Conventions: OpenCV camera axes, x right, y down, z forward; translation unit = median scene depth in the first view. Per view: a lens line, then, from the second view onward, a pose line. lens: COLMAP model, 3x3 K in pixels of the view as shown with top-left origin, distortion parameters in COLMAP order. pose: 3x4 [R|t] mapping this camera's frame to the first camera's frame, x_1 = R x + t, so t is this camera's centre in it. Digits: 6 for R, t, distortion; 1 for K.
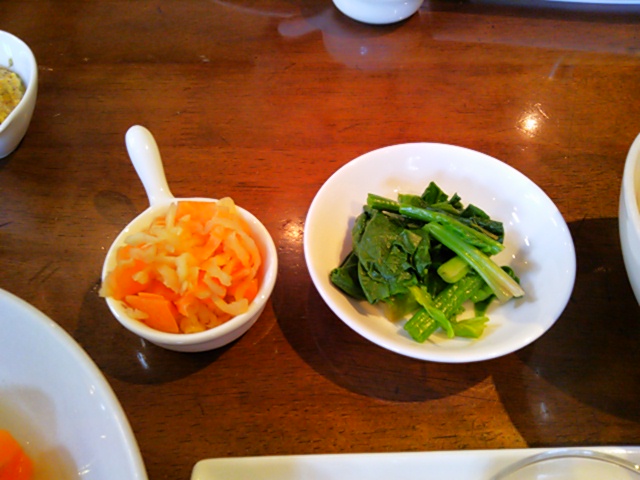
lens RADIAL K [[573.3, 0, 320.0], [0, 573.3, 240.0], [0, 0, 1]] dist [0.070027, -0.243828]
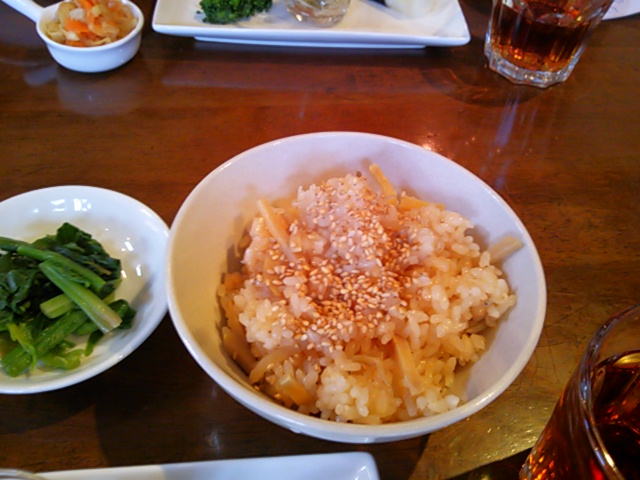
lens RADIAL K [[573.3, 0, 320.0], [0, 573.3, 240.0], [0, 0, 1]] dist [0.070027, -0.243828]
pose [[0.992885, -0.048058, 0.108946, 0.590647], [0.053835, 0.997261, -0.050713, 0.010302], [-0.106211, 0.056218, 0.992753, -0.107577]]
